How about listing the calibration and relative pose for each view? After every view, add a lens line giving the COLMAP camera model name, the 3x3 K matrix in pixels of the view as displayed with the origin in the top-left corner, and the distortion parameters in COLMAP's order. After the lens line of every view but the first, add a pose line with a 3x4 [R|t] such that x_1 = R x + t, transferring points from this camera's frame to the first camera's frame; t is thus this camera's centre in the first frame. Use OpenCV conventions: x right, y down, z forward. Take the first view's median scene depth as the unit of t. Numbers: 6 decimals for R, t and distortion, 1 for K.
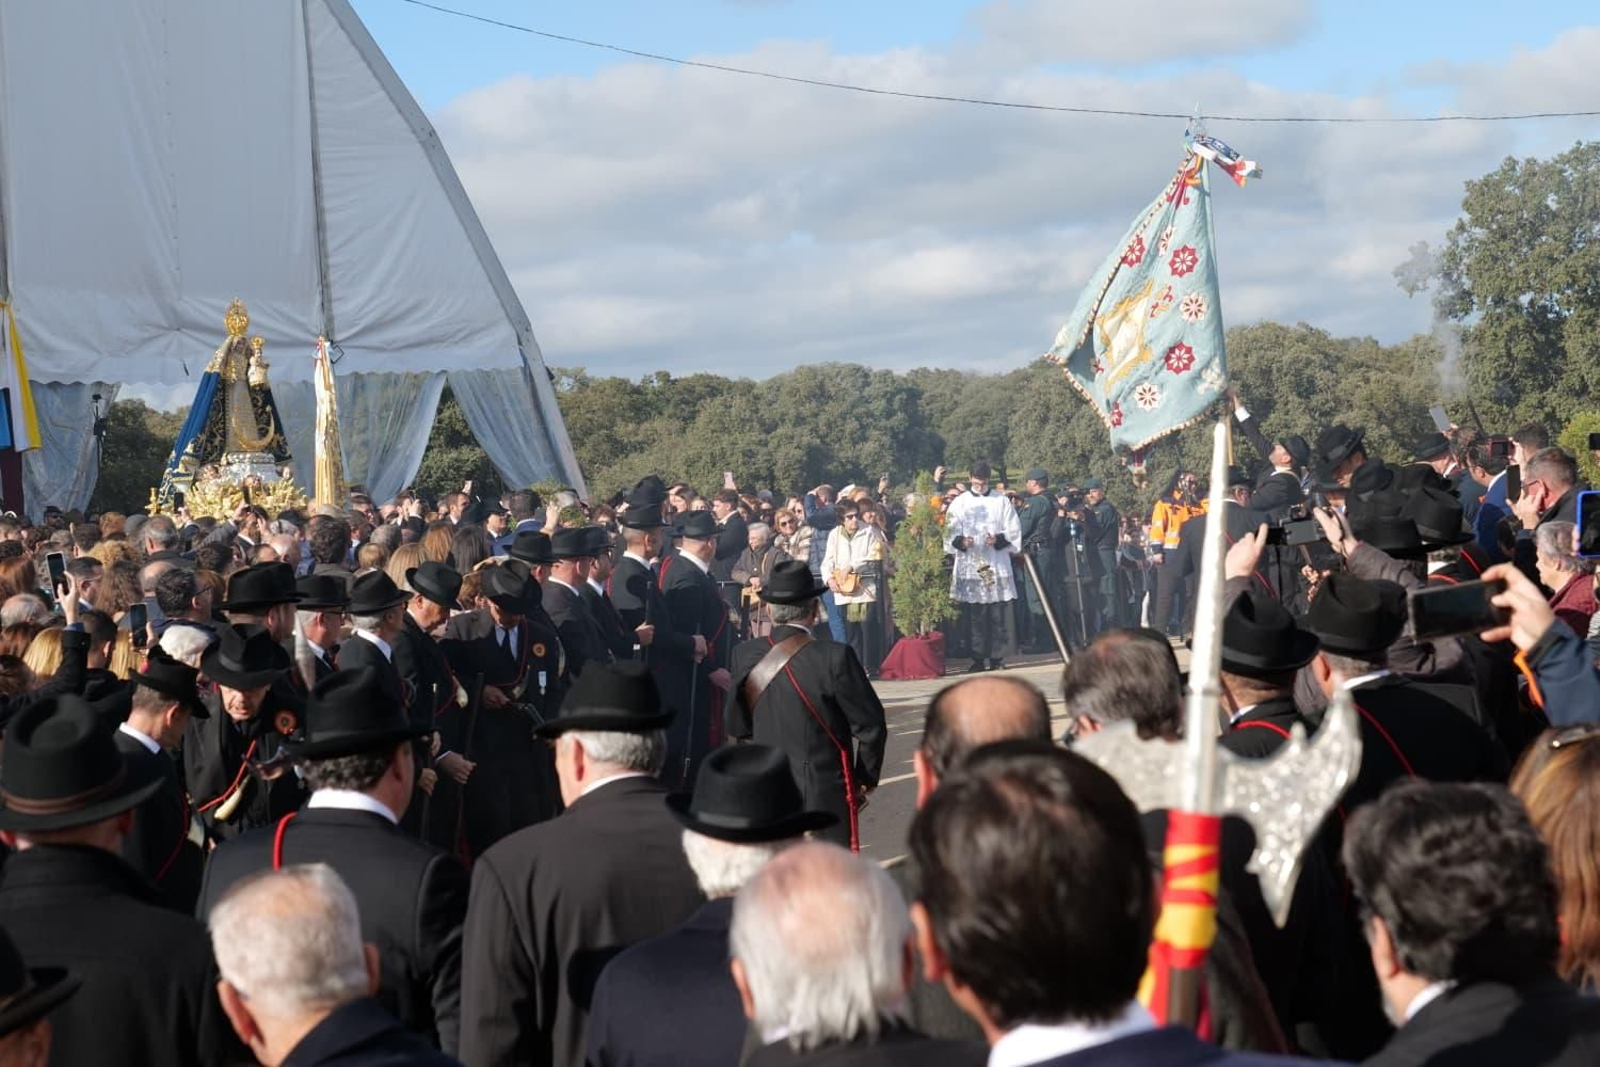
lens RADIAL K [[4489.3, 0, 967.9], [0, 4489.3, 535.6], [0, 0, 1]] dist [0.154697, 1.173272]
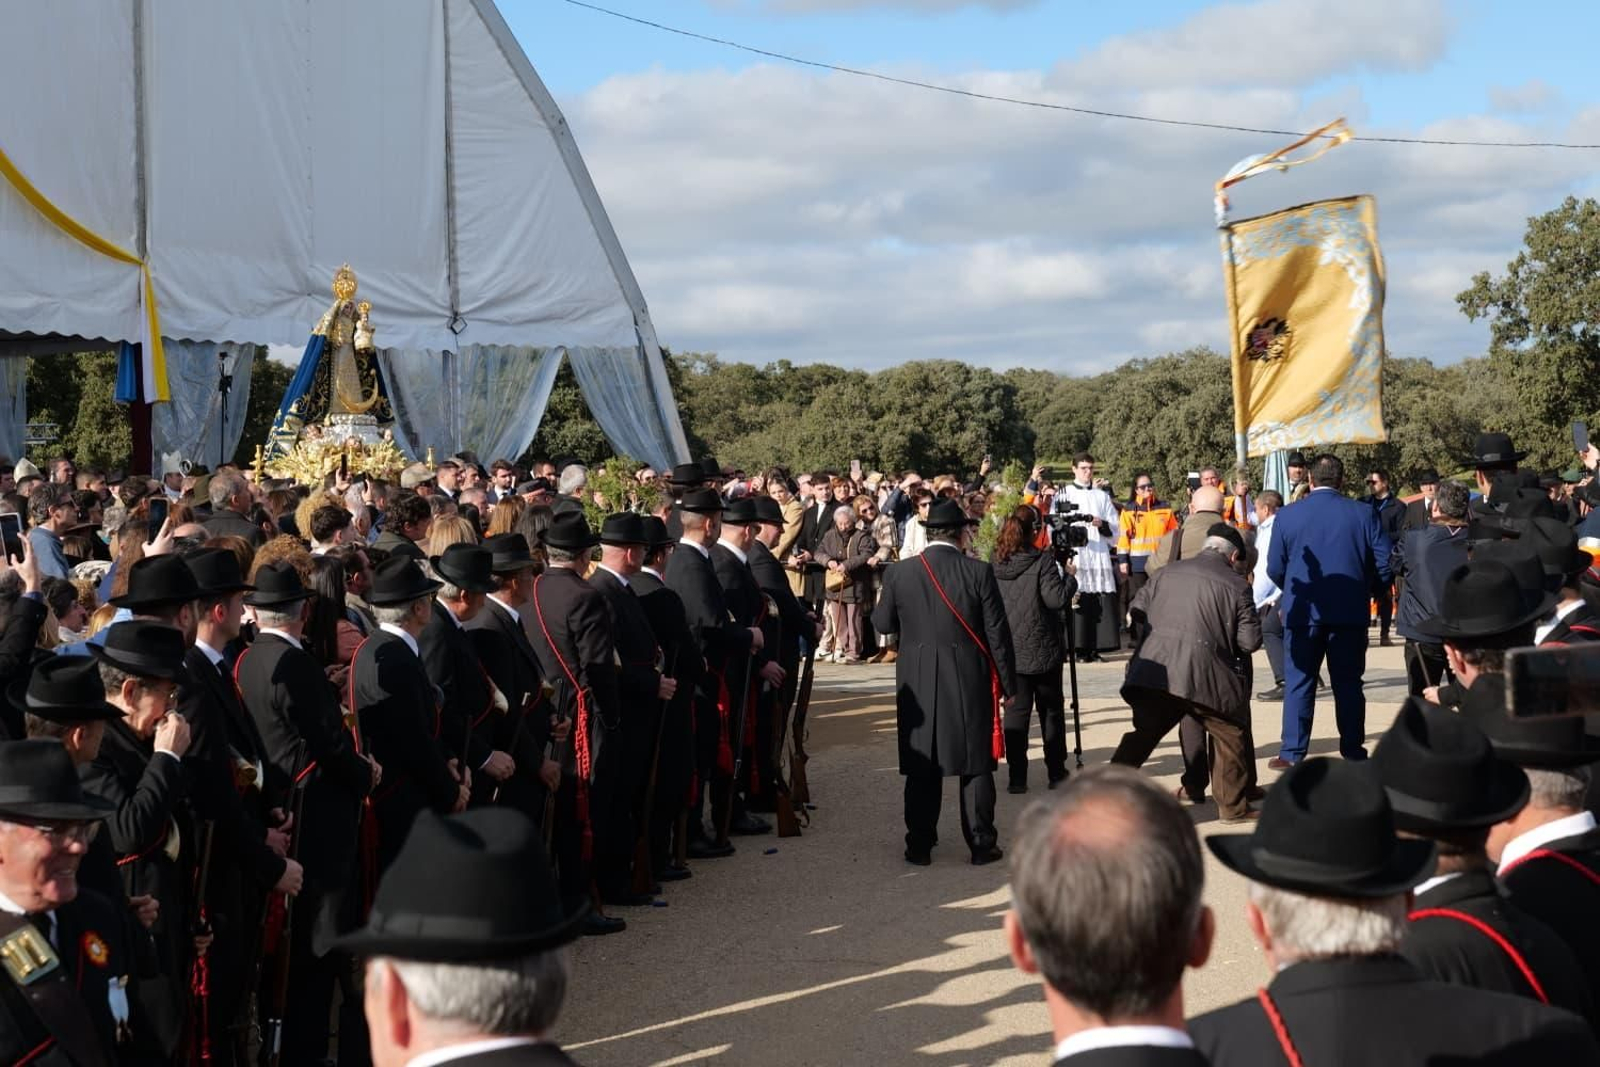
lens RADIAL K [[4496.0, 0, 800.0], [0, 4496.0, 533.5], [0, 0, 1]] dist [0.074428, 0.317255]
pose [[0.997314, 0.047988, -0.055341, -0.000519], [-0.047878, 0.998848, 0.003308, 0.002305], [0.055436, -0.000649, 0.998462, -0.101679]]
